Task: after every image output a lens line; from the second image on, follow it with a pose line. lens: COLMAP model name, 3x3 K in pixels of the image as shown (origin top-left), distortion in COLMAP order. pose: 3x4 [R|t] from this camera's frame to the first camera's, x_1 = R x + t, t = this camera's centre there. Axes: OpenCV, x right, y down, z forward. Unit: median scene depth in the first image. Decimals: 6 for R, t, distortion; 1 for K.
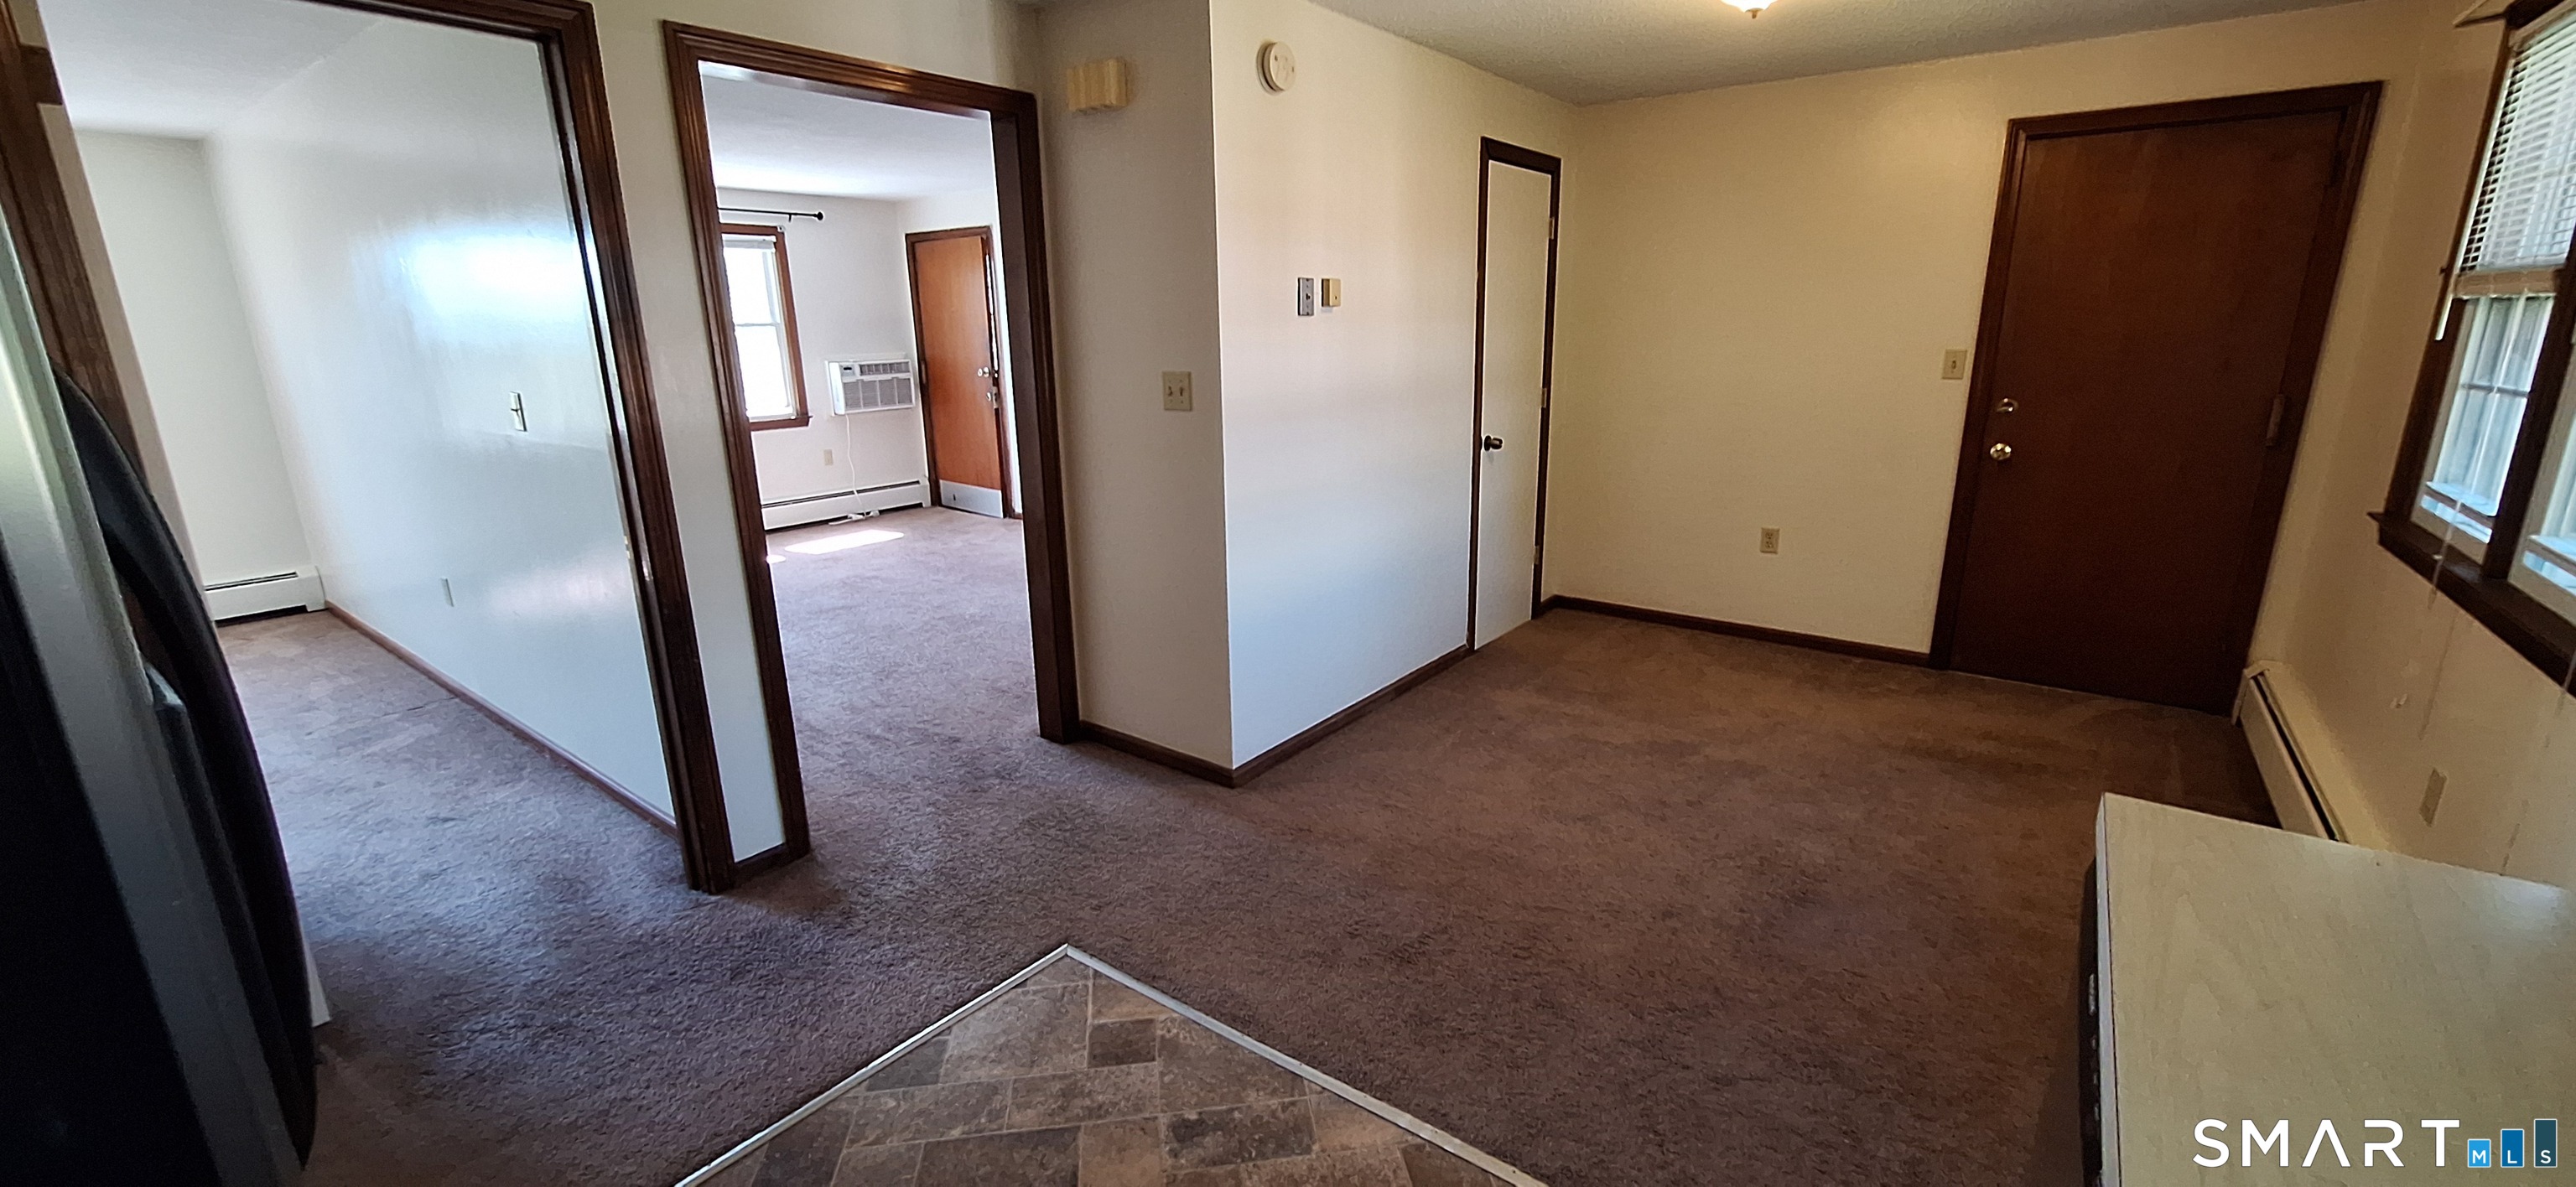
lens RADIAL K [[1023.9, 0, 1284.1], [0, 1023.9, 583.6], [0, 0, 1]] dist [-0.012657, 0.000874]
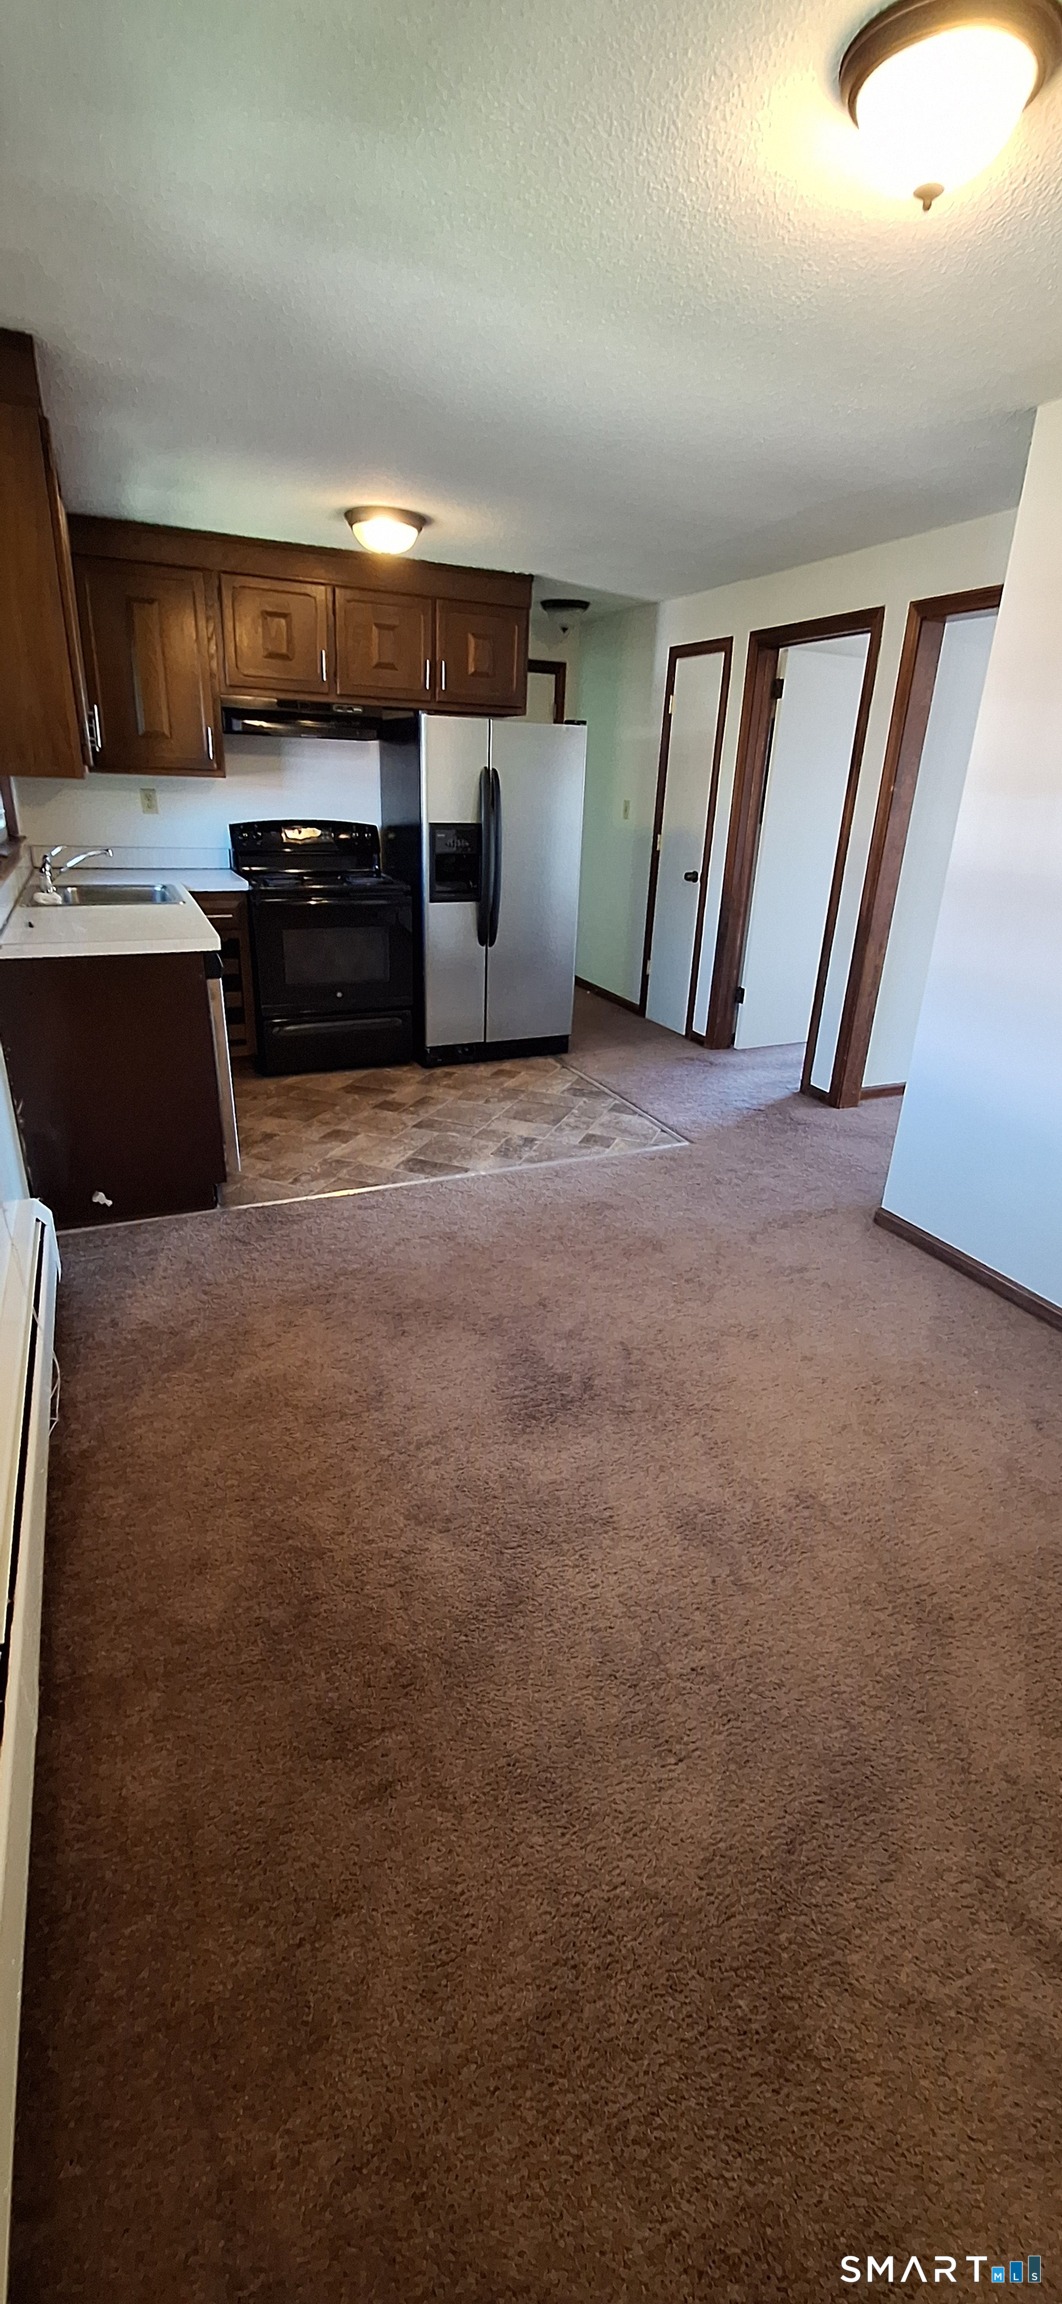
lens RADIAL K [[915.9, 0, 541.1], [0, 915.9, 1154.6], [0, 0, 1]] dist [-0.012657, 0.000874]
pose [[-0.470589, 0.337979, -0.815056, 1.086591], [-0.246869, 0.836407, 0.489367, -0.306922], [0.847114, 0.431503, -0.310167, 1.153916]]
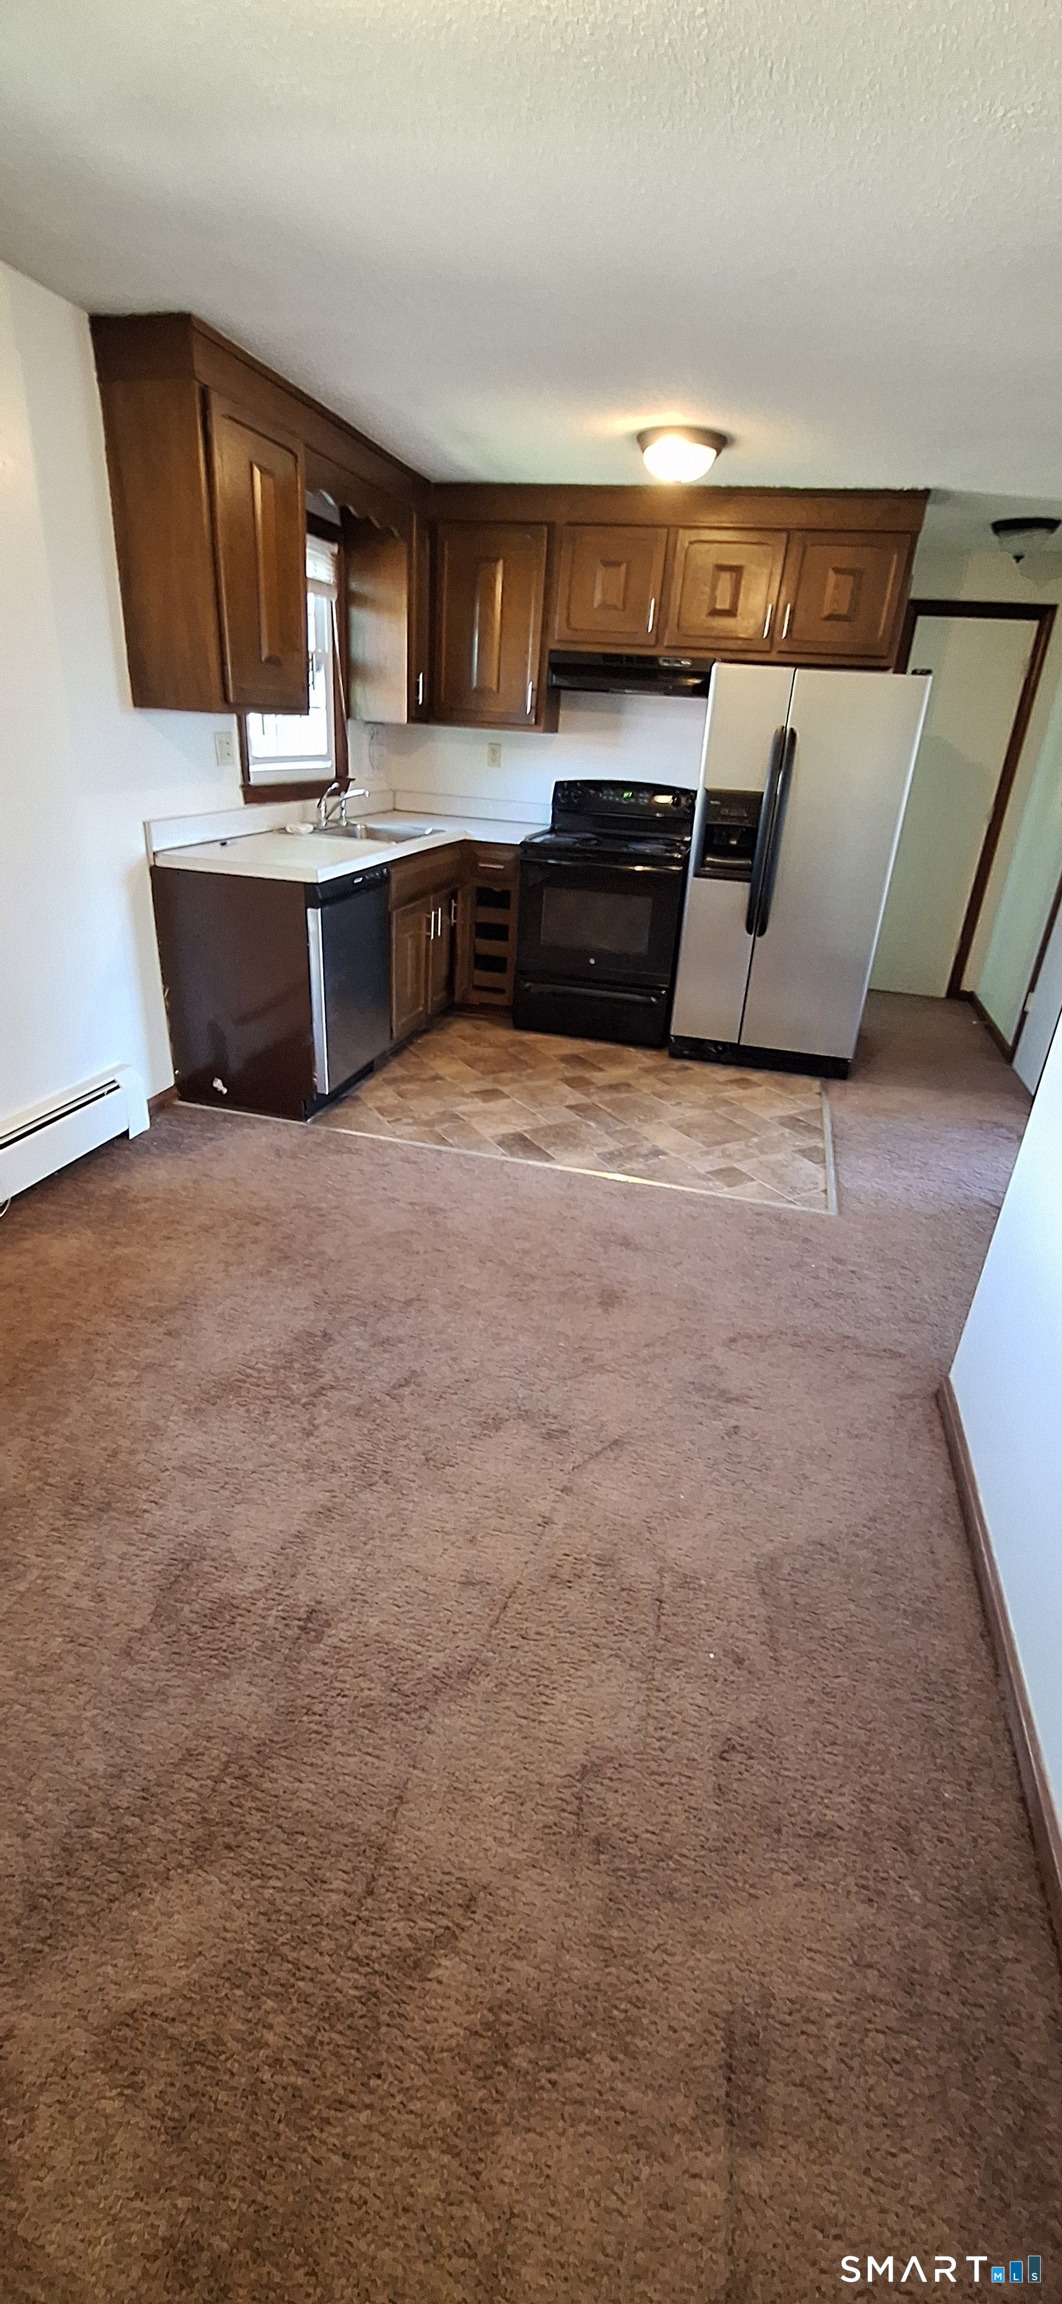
lens RADIAL K [[915.9, 0, 532.9], [0, 915.9, 1155.8], [0, 0, 1]] dist [-0.012657, 0.000874]
pose [[-0.920991, 0.132859, -0.366230, 0.541827], [-0.137684, 0.768389, 0.624997, -0.373845], [0.364444, 0.626041, -0.689387, 1.482386]]
